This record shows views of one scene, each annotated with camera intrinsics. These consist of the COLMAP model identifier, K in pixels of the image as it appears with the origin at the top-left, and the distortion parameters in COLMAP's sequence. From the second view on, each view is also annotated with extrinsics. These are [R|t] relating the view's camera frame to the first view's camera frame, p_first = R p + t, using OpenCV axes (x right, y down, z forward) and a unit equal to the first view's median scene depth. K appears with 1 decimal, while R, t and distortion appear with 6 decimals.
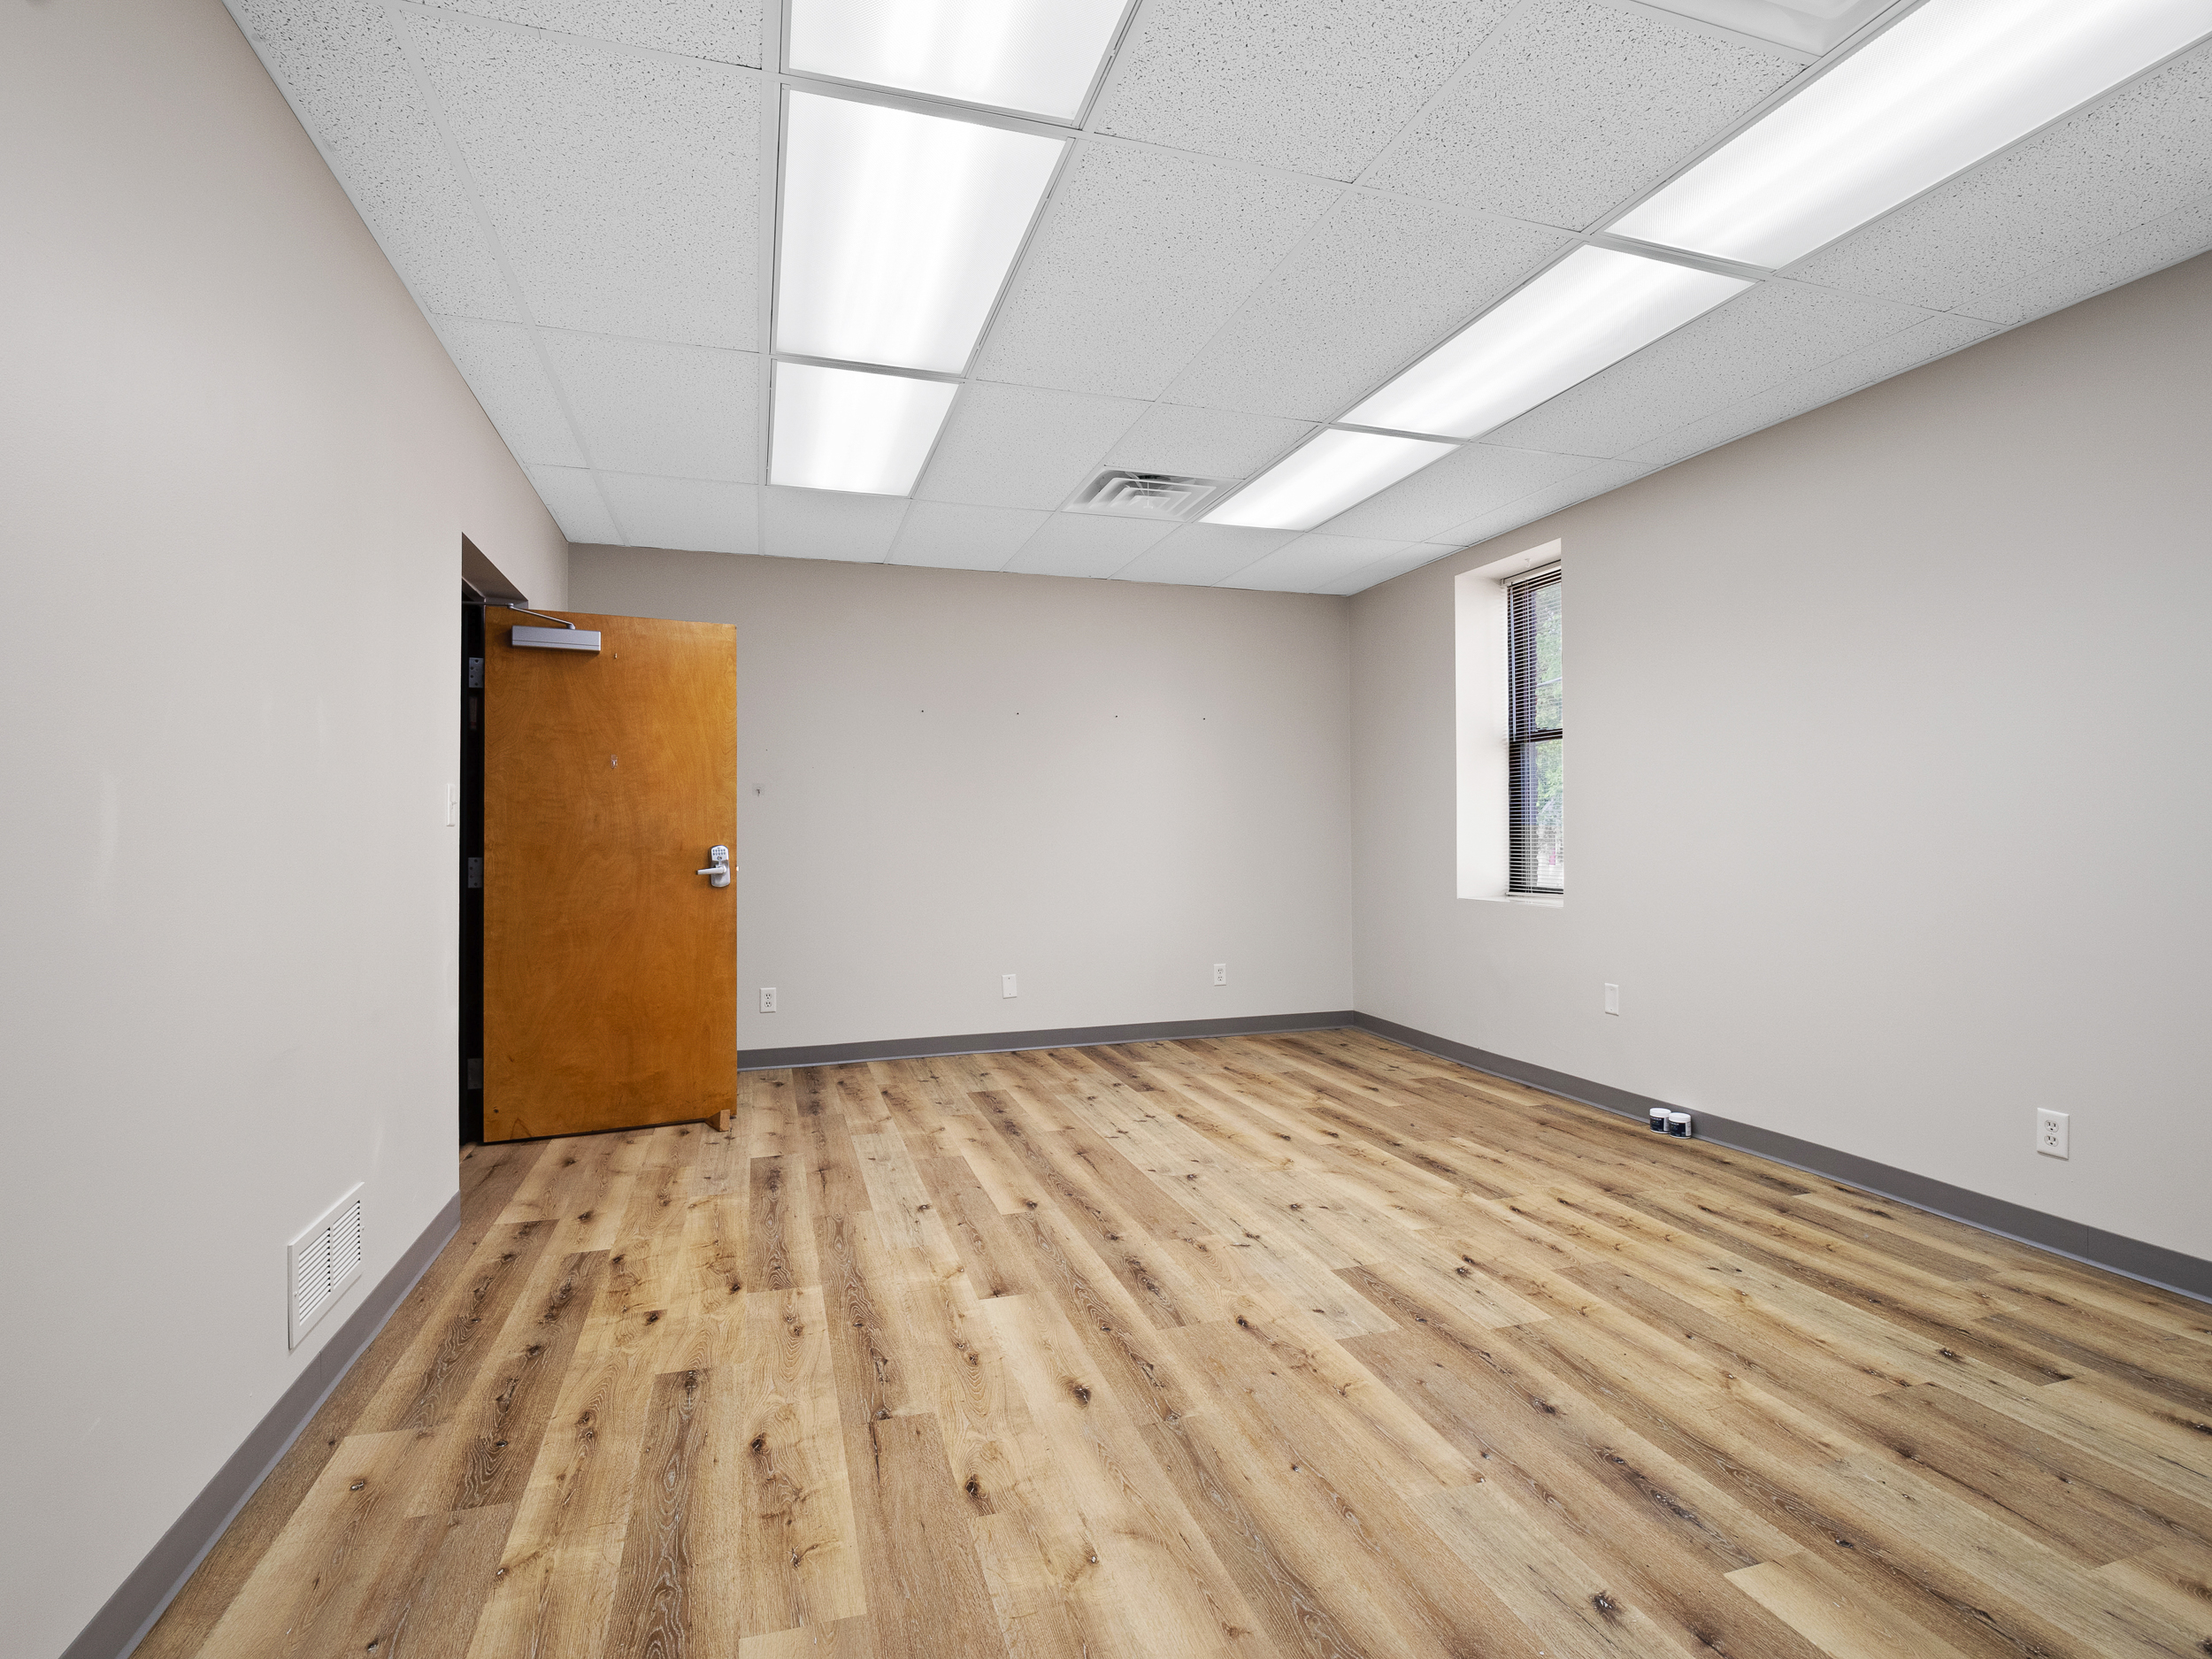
lens RADIAL K [[1078.8, 0, 1102.6], [0, 1078.8, 832.2], [0, 0, 1]] dist [-0.008384, -0.000171]
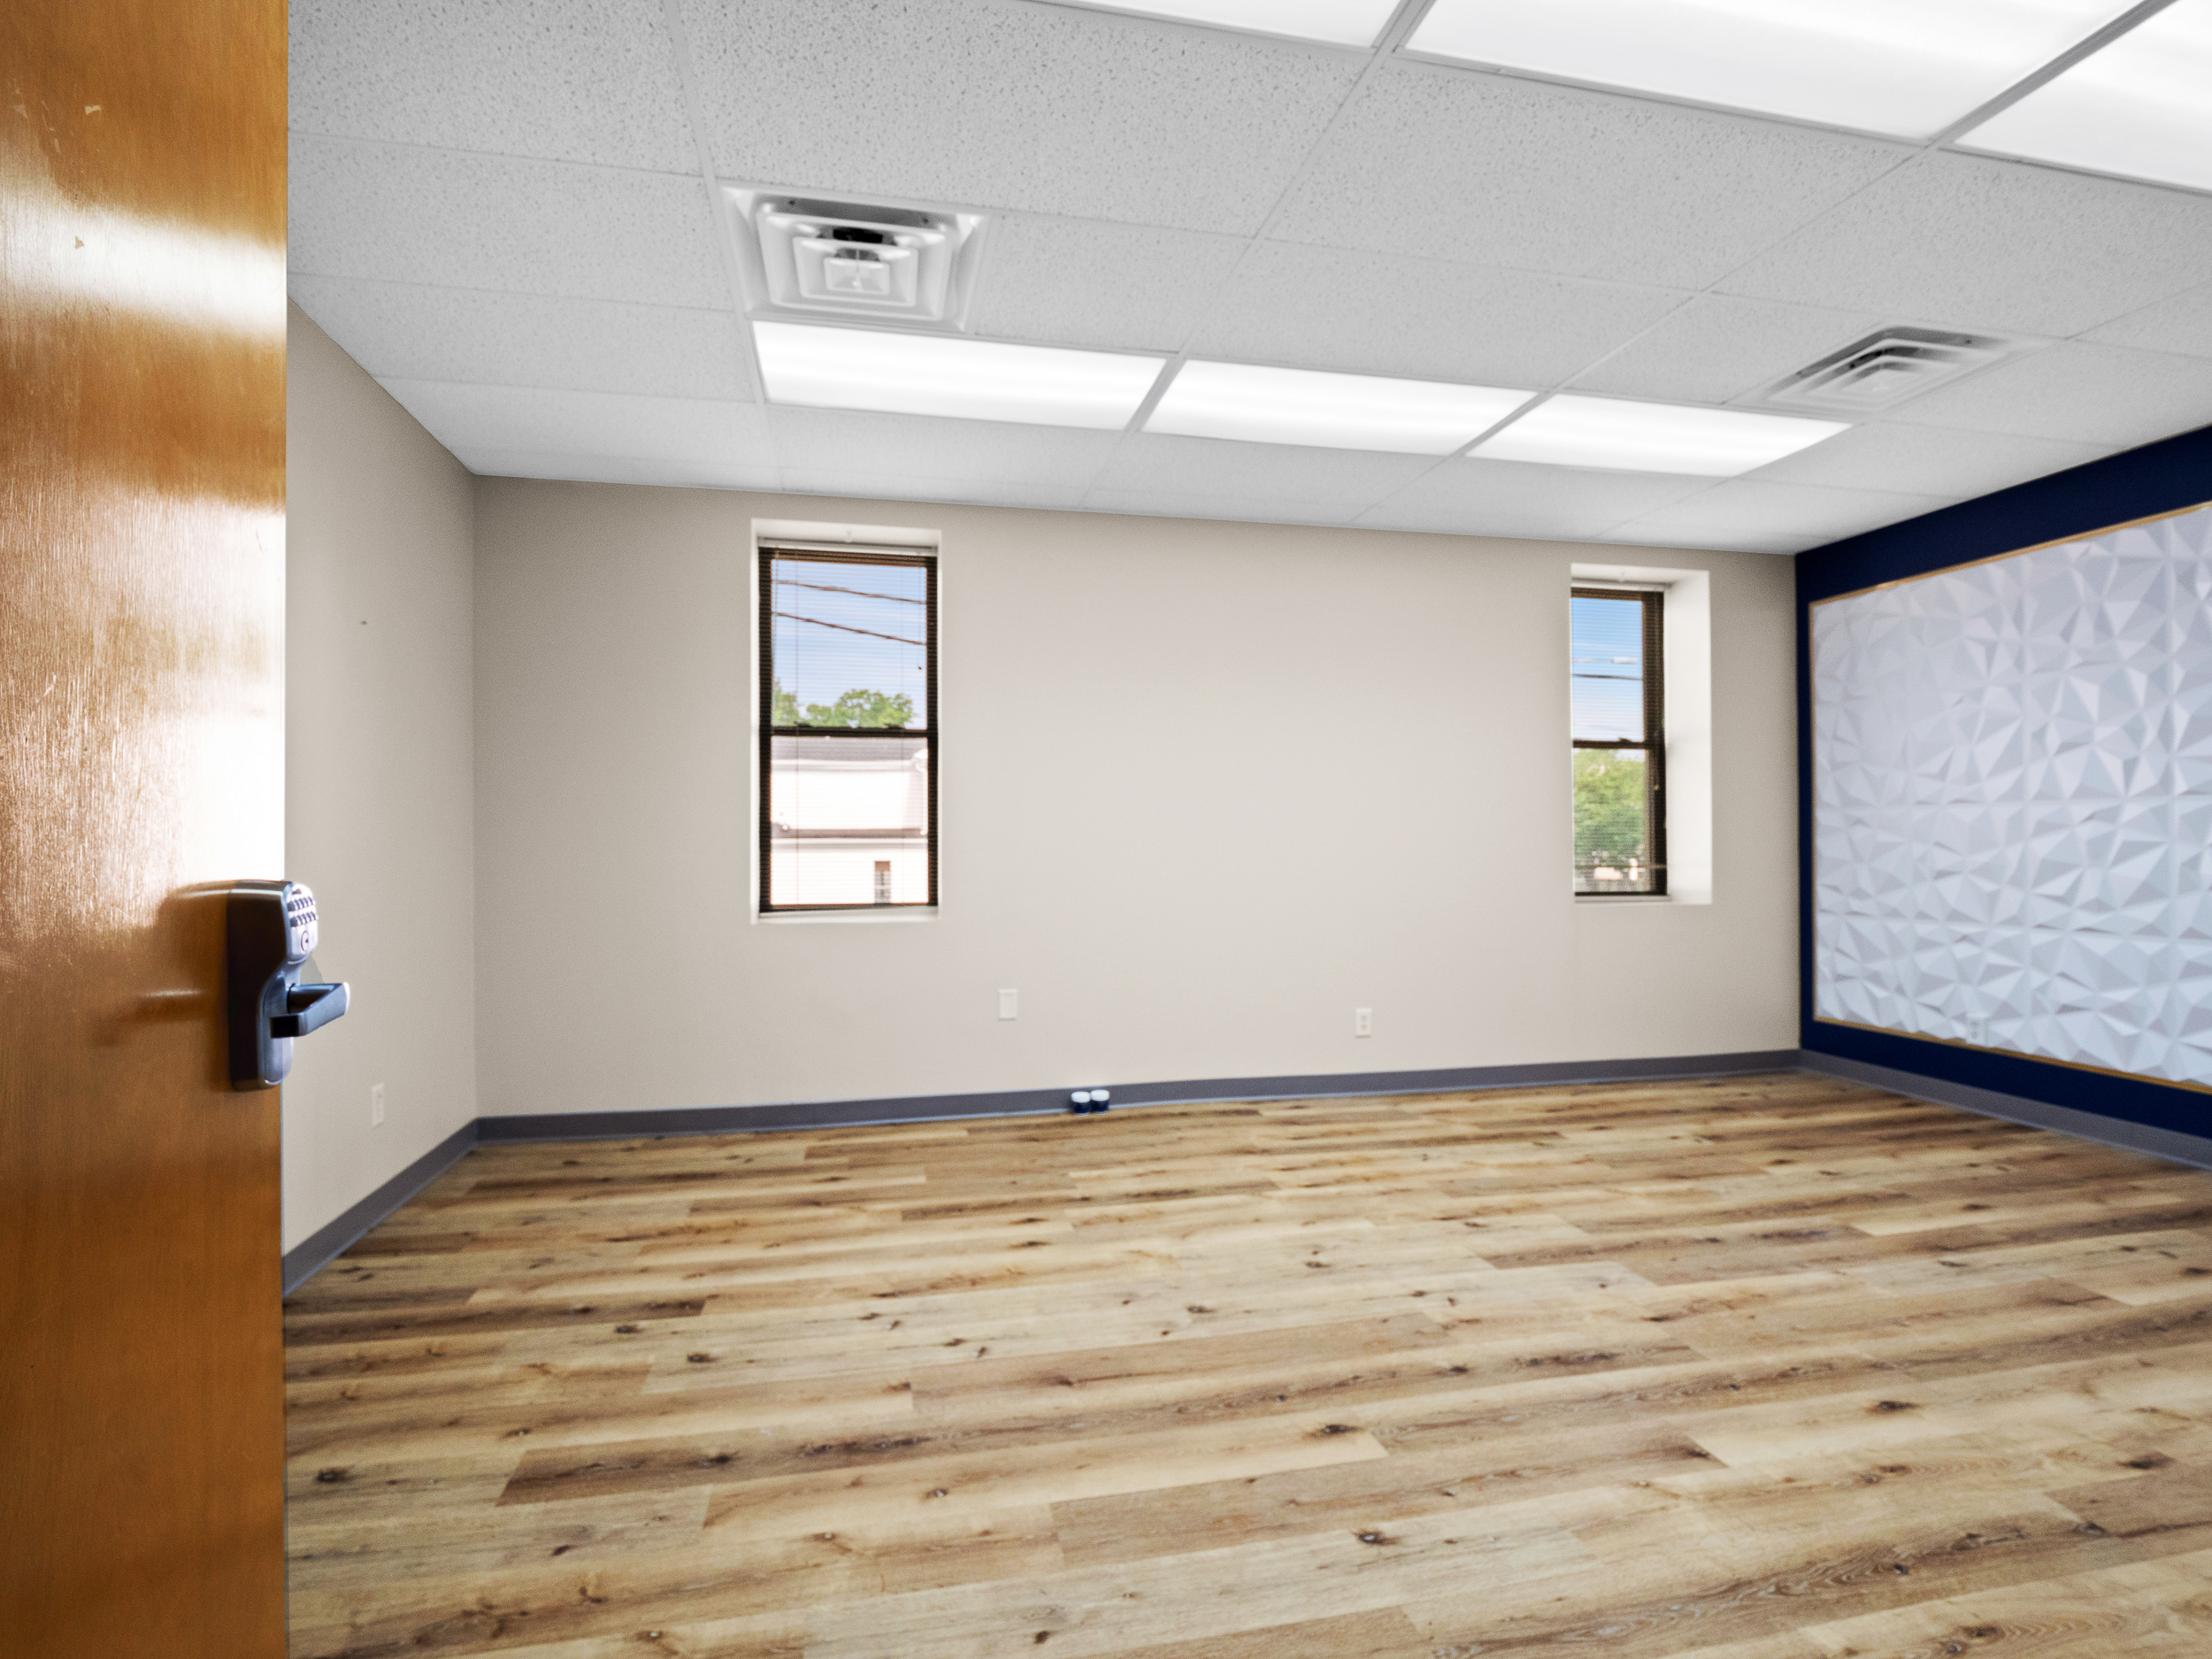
lens RADIAL K [[1078.8, 0, 1106.7], [0, 1078.8, 827.2], [0, 0, 1]] dist [-0.008384, -0.000171]
pose [[0.091043, 0.016120, 0.995716, -0.776647], [-0.003484, 0.999868, -0.015869, 0.004943], [-0.995841, -0.002024, 0.091087, 1.178010]]
